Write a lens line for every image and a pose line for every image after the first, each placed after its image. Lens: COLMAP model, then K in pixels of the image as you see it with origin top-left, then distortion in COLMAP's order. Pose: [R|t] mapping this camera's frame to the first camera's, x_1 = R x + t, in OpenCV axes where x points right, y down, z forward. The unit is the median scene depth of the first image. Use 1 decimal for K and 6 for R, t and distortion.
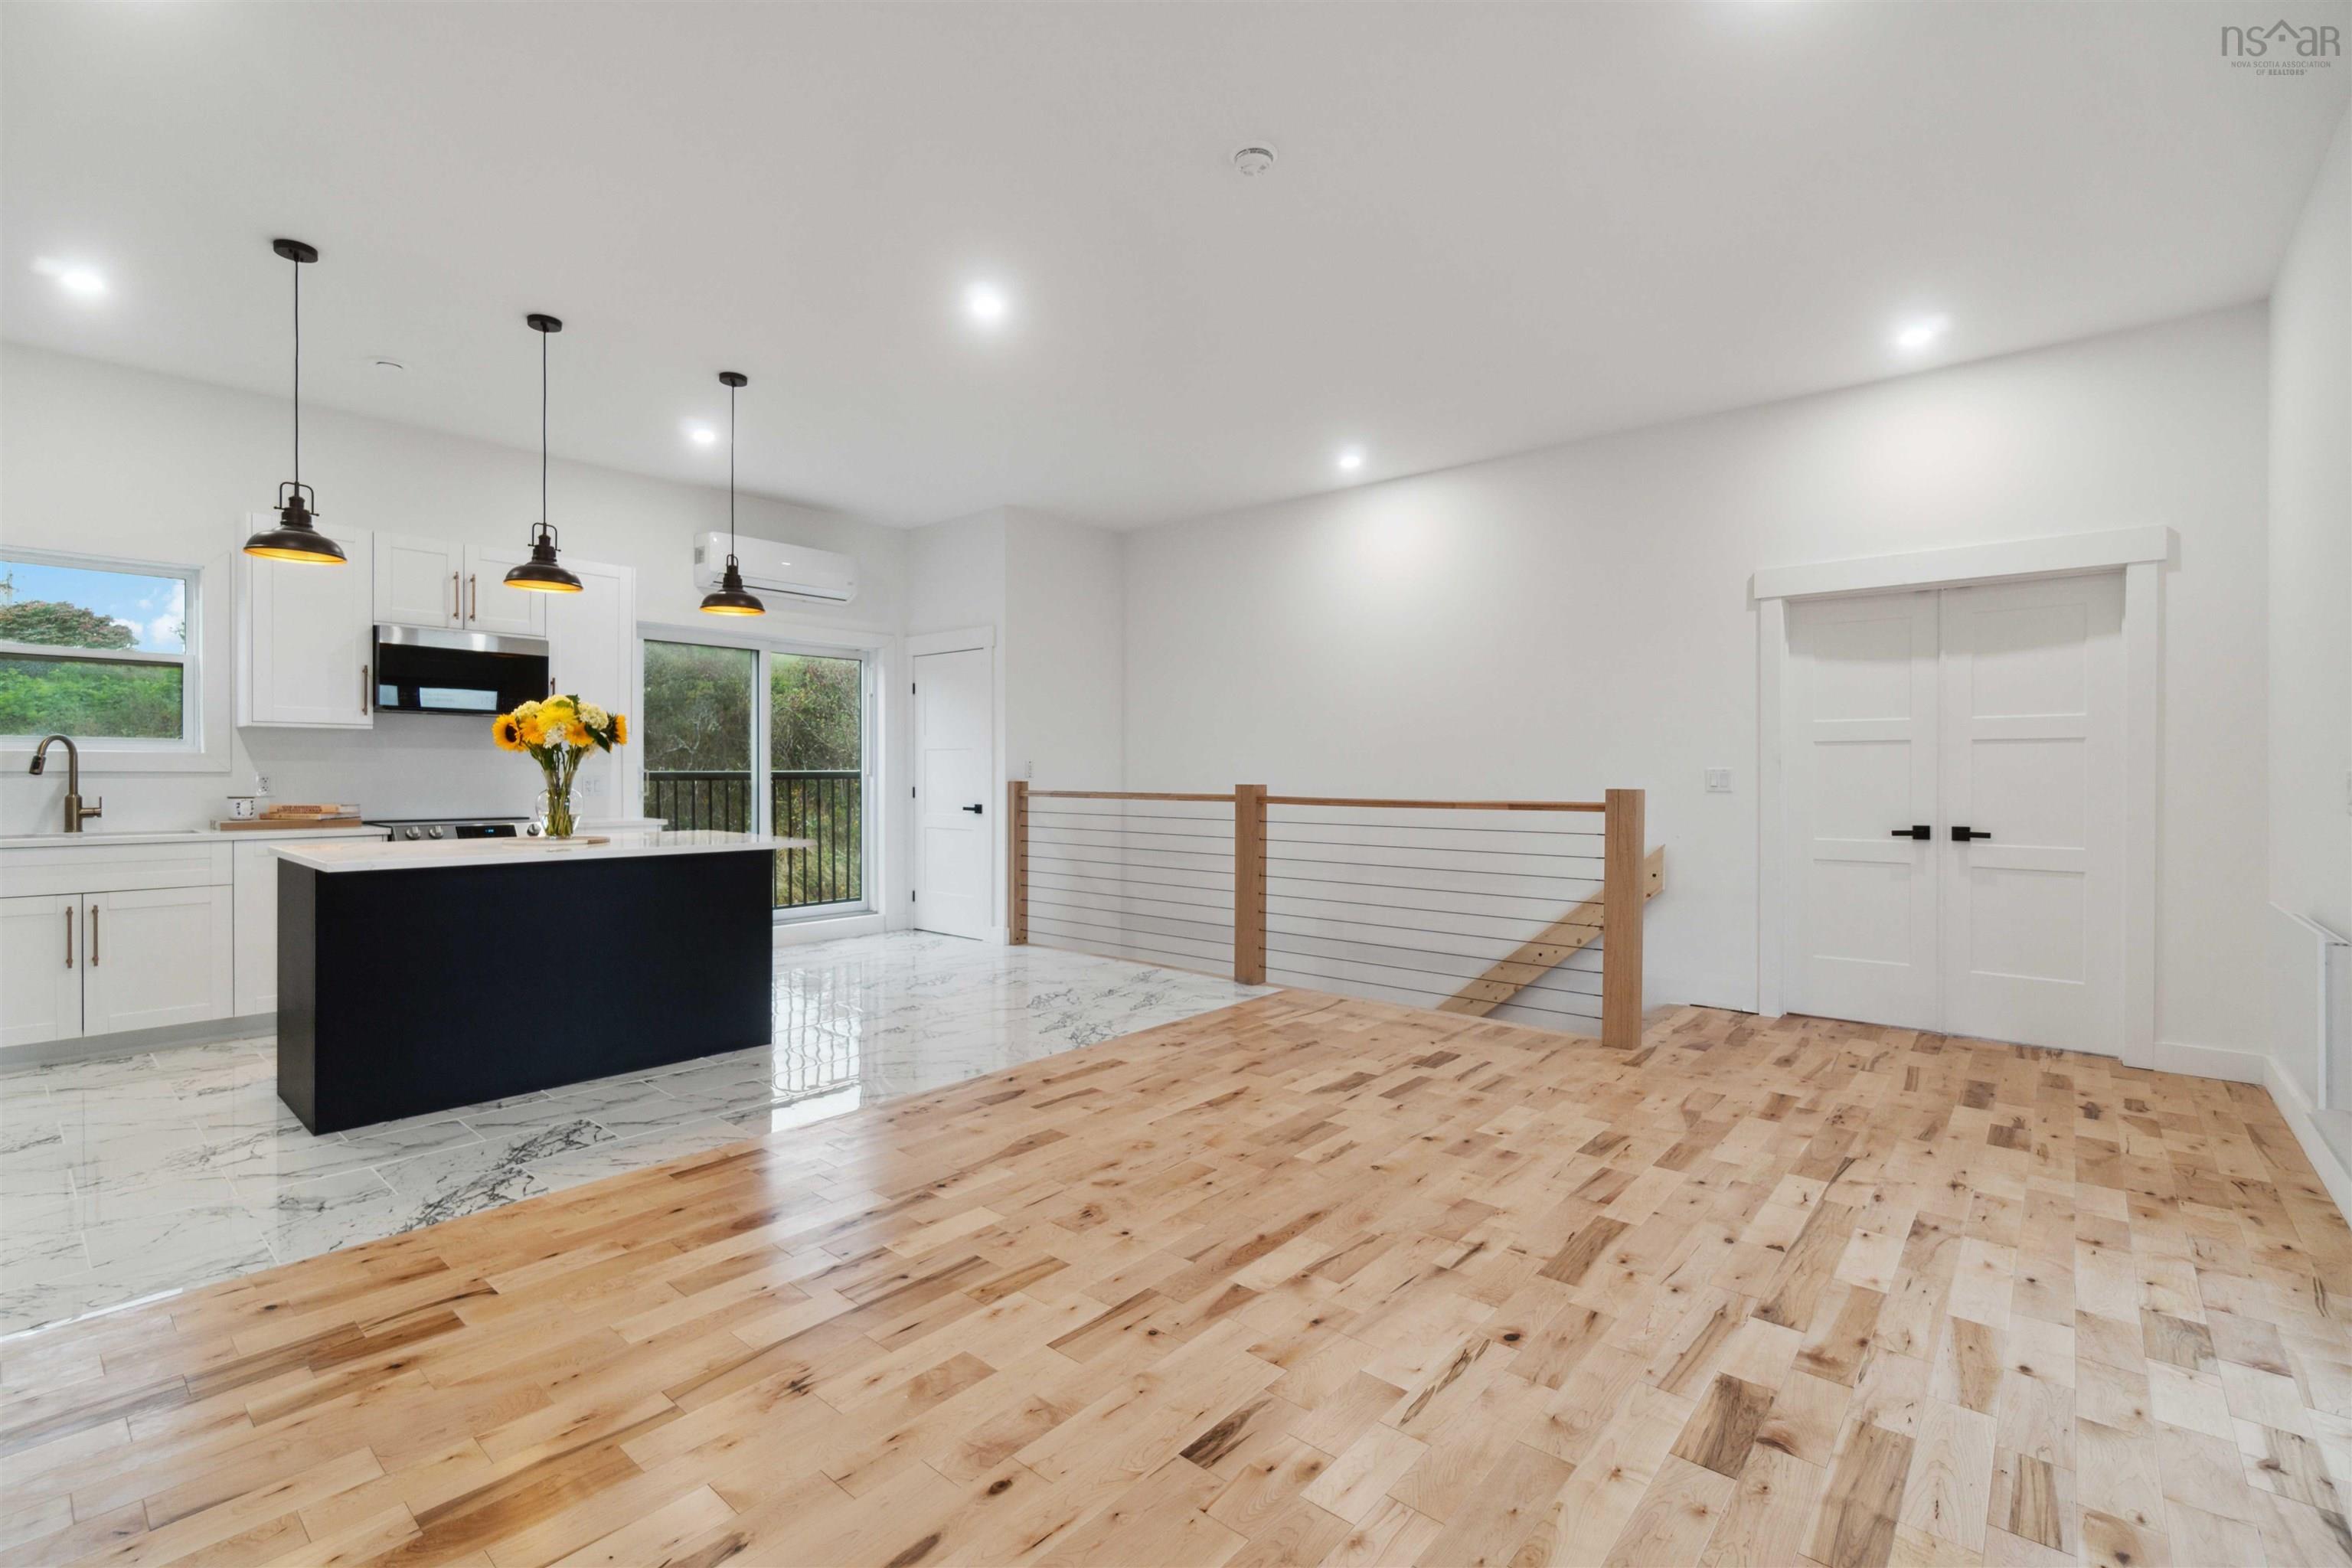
lens RADIAL K [[1042.0, 0, 1167.7], [0, 1042.0, 772.2], [0, 0, 1]] dist [-0.003497, -0.000327]
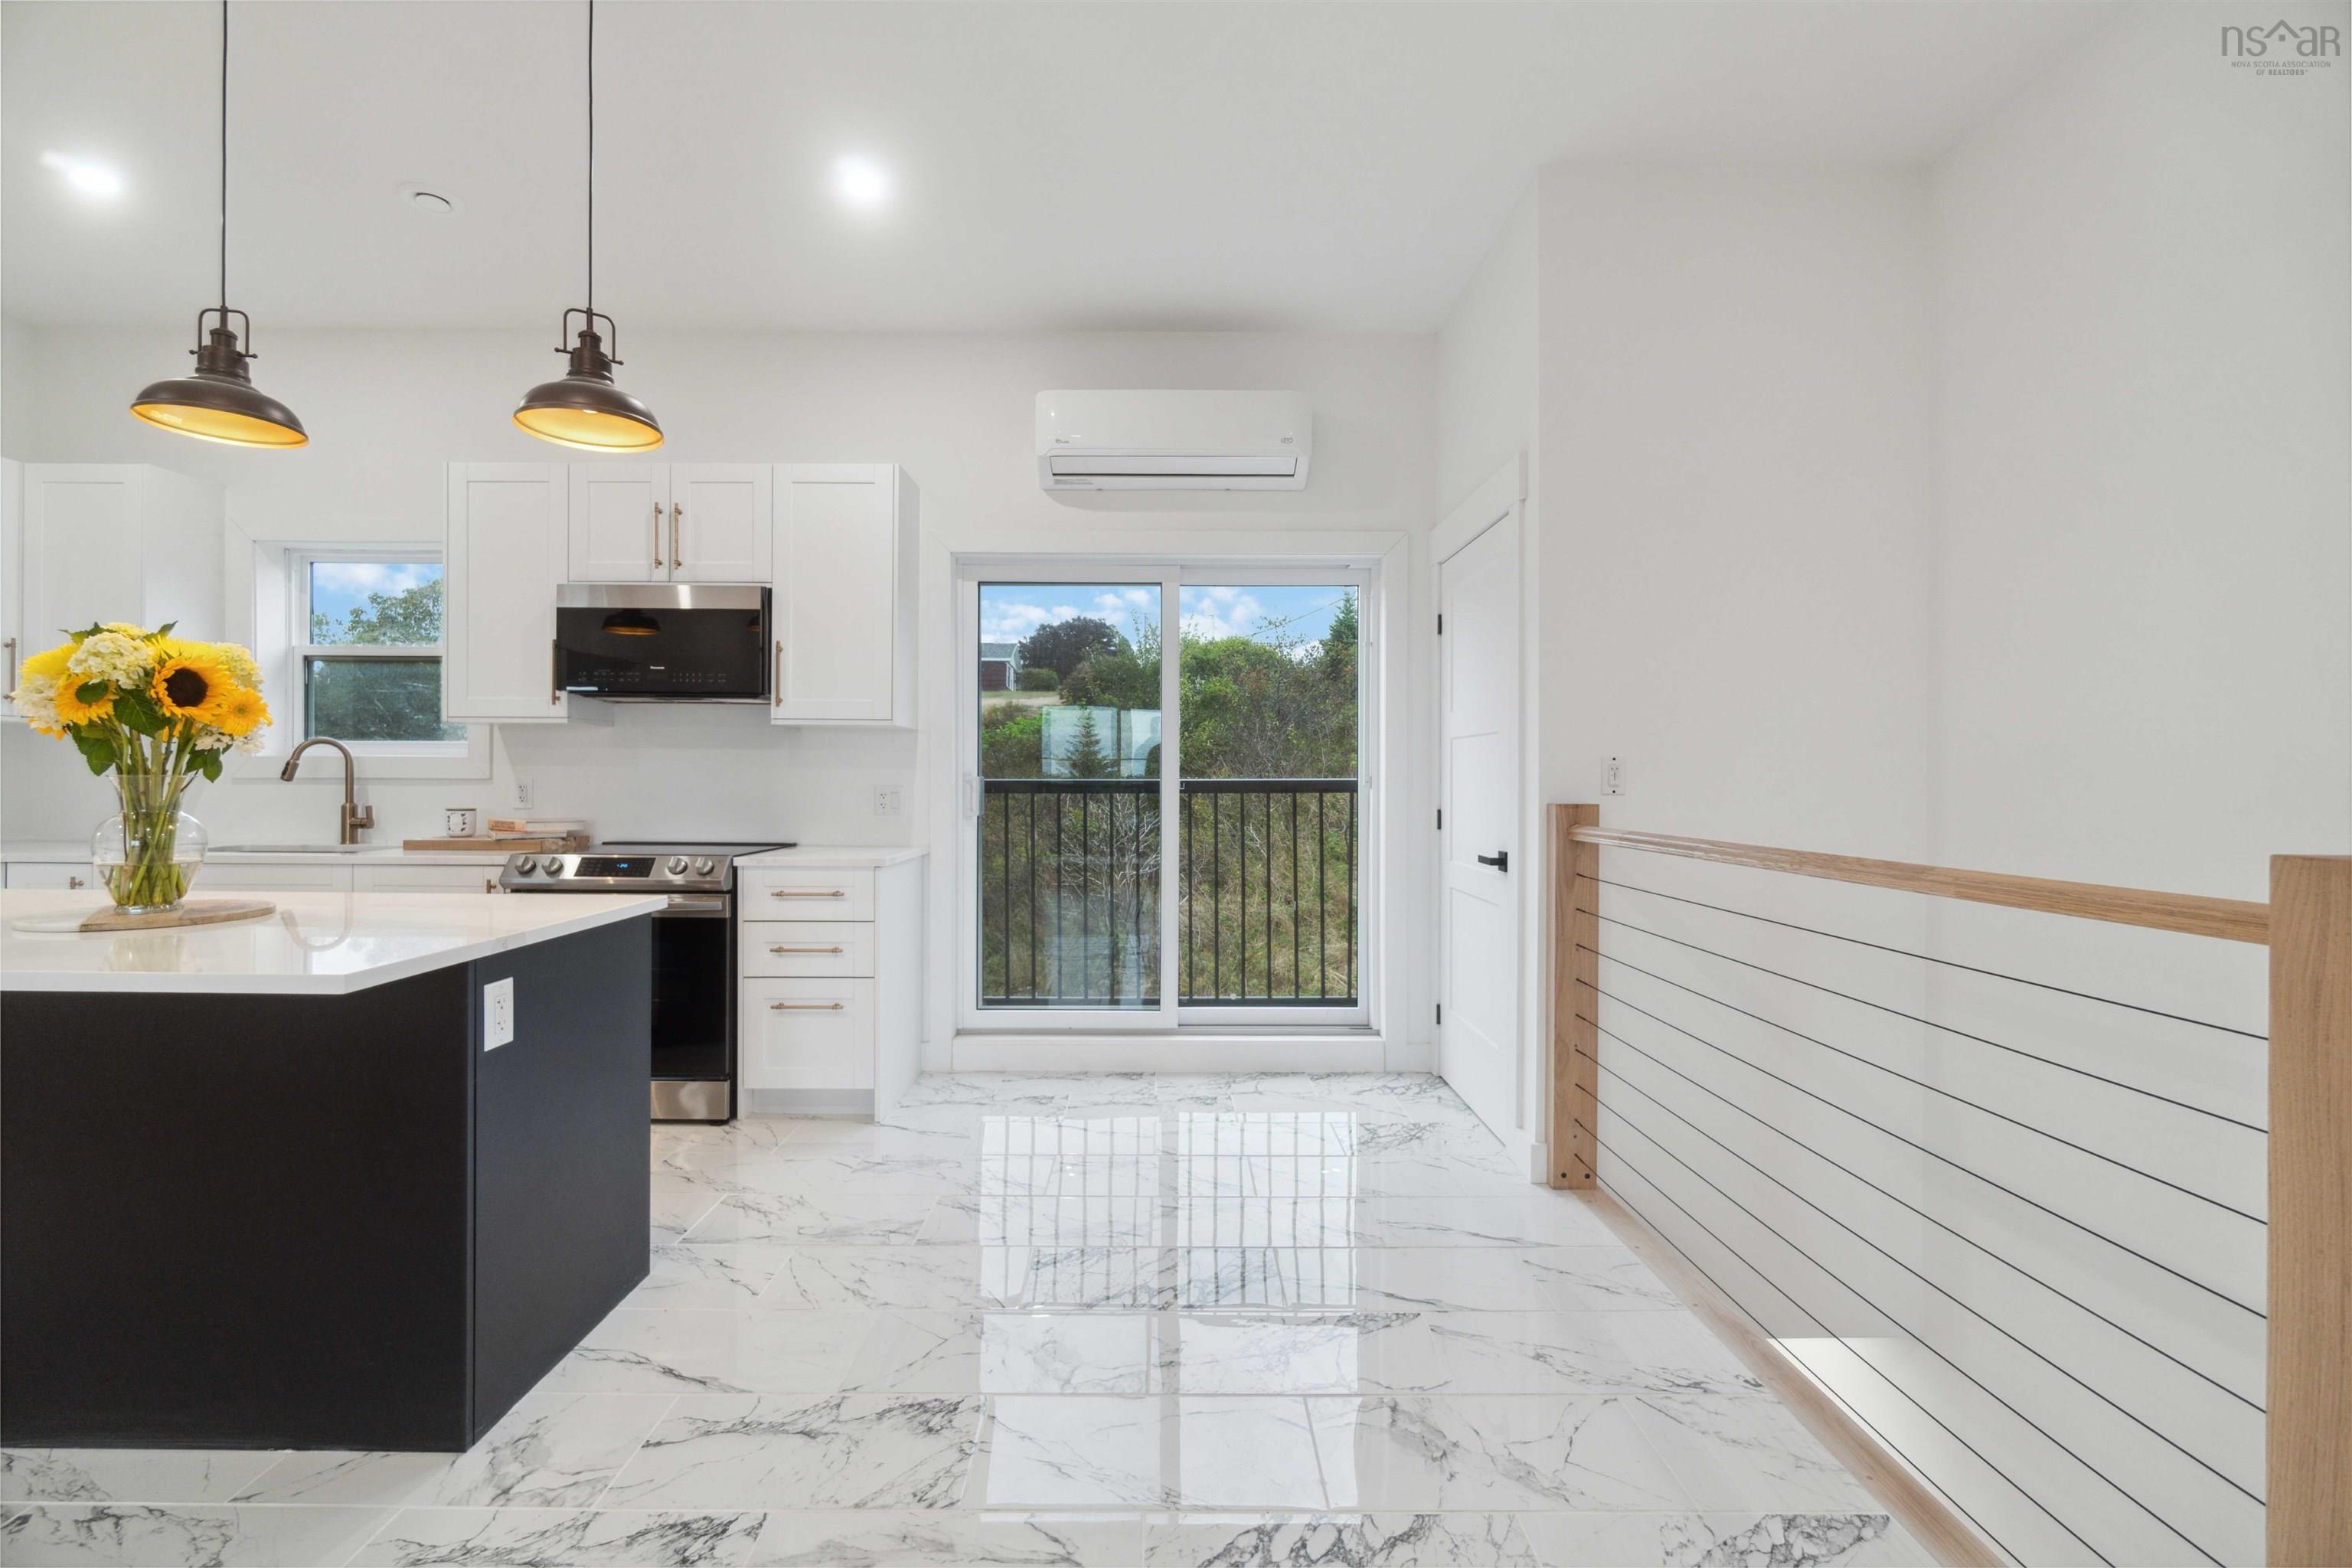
lens RADIAL K [[1008.6, 0, 1161.7], [0, 1008.6, 776.4], [0, 0, 1]] dist [-0.000333, -0.000109]
pose [[0.653719, -0.000939, -0.756737, 0.091953], [-0.002861, 0.999989, -0.003712, -0.000763], [0.756732, 0.004591, 0.653709, 0.957878]]
